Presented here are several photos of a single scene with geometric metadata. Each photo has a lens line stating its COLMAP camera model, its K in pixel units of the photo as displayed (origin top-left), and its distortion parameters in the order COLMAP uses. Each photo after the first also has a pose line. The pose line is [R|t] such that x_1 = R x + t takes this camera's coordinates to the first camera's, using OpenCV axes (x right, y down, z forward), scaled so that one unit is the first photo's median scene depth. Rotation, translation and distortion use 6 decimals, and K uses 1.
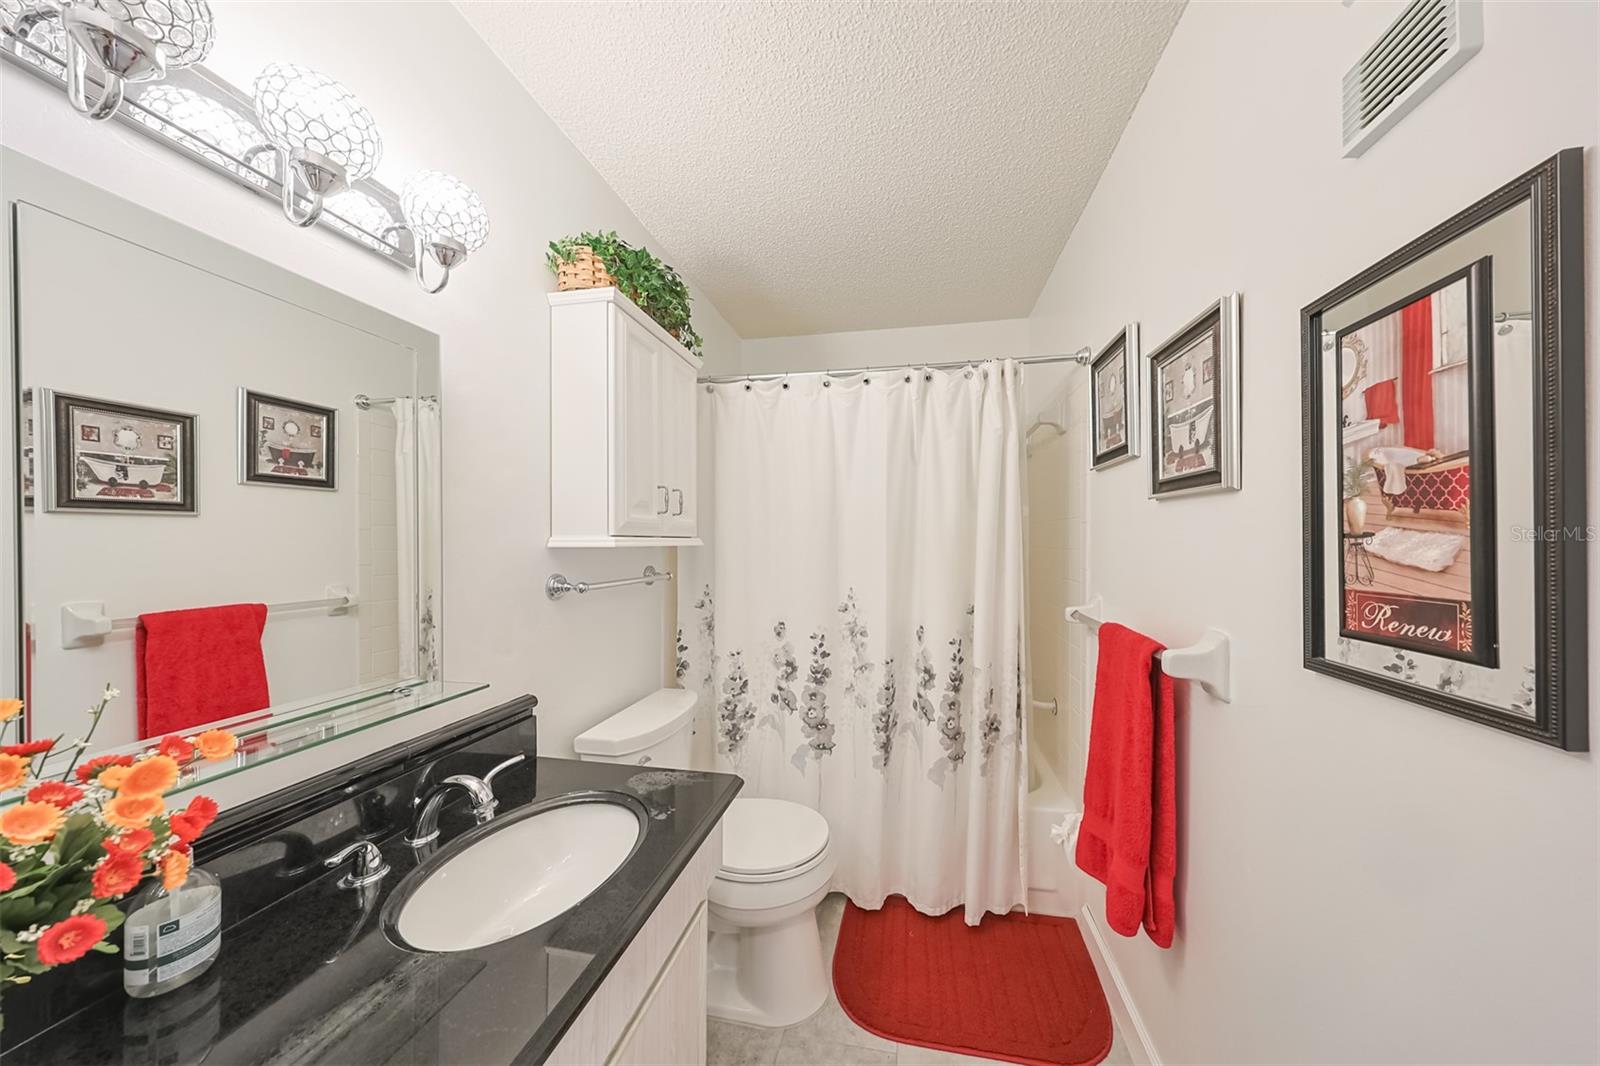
lens RADIAL K [[473.9, 0, 804.0], [0, 473.9, 532.5], [0, 0, 1]] dist [0.000028, 0.000250]
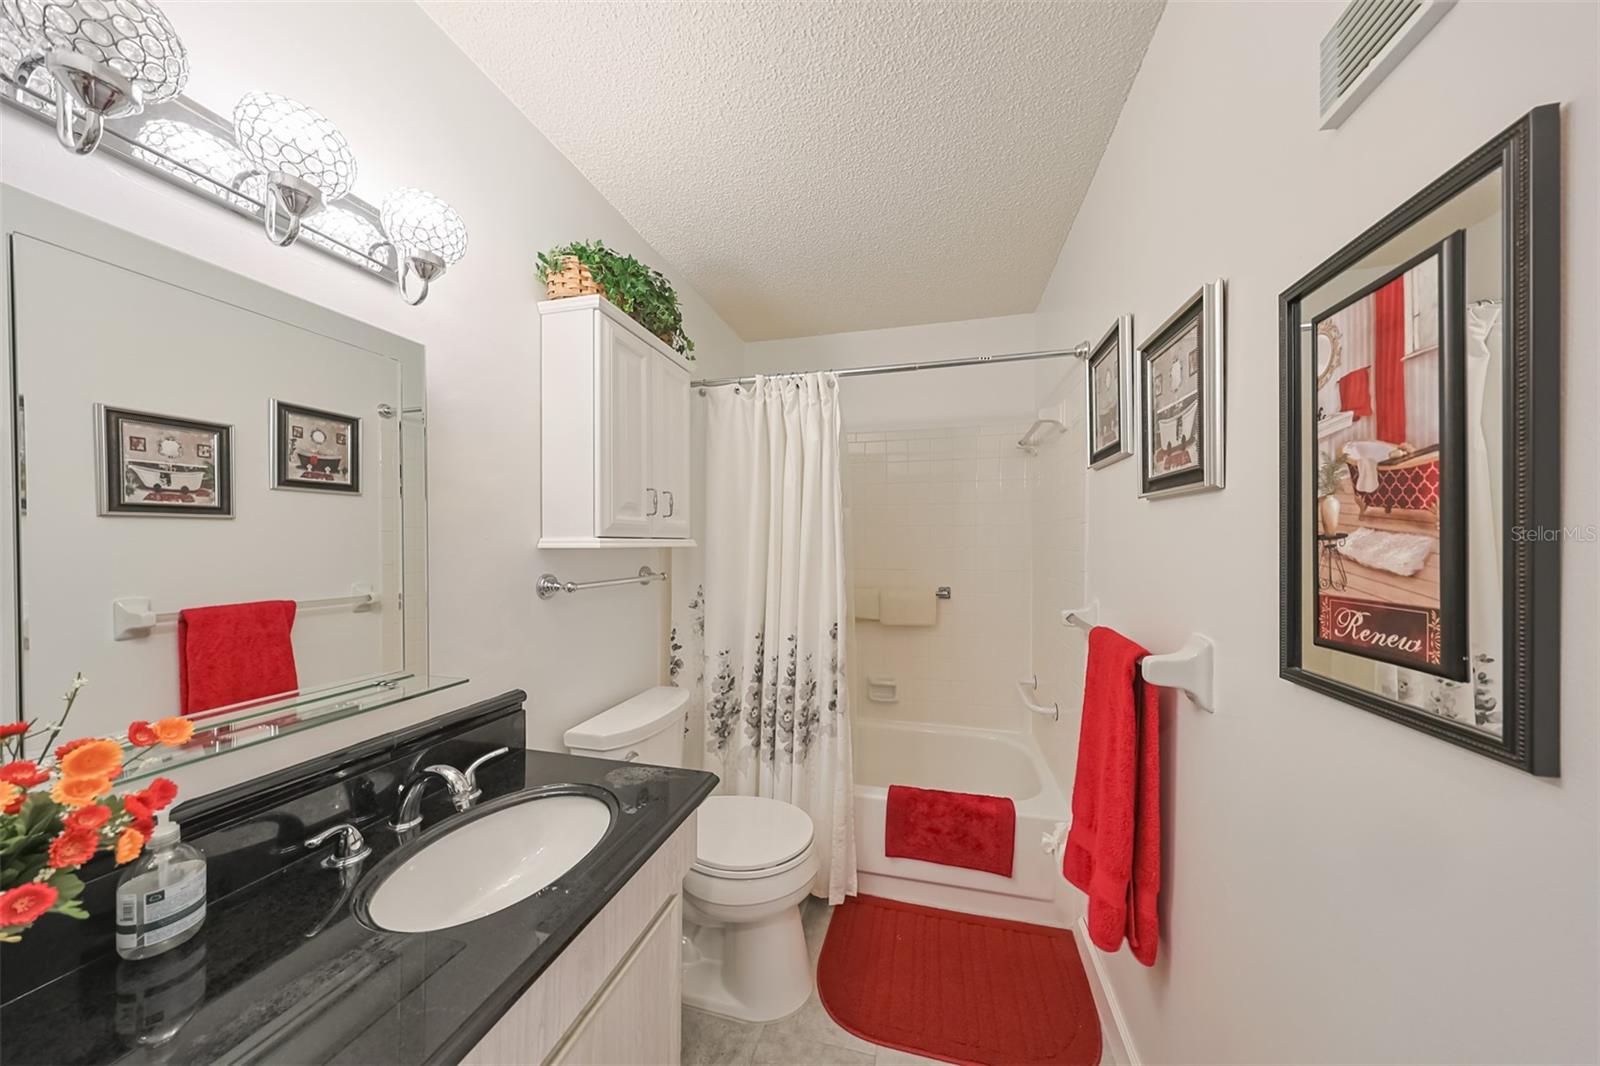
lens RADIAL K [[470.1, 0, 800.9], [0, 470.1, 536.4], [0, 0, 1]] dist [0.000653, -0.000031]
pose [[0.998160, 0.000067, -0.060639, 0.125554], [0.000284, 0.999983, 0.005768, -0.000212], [0.060638, -0.005774, 0.998143, 0.010642]]
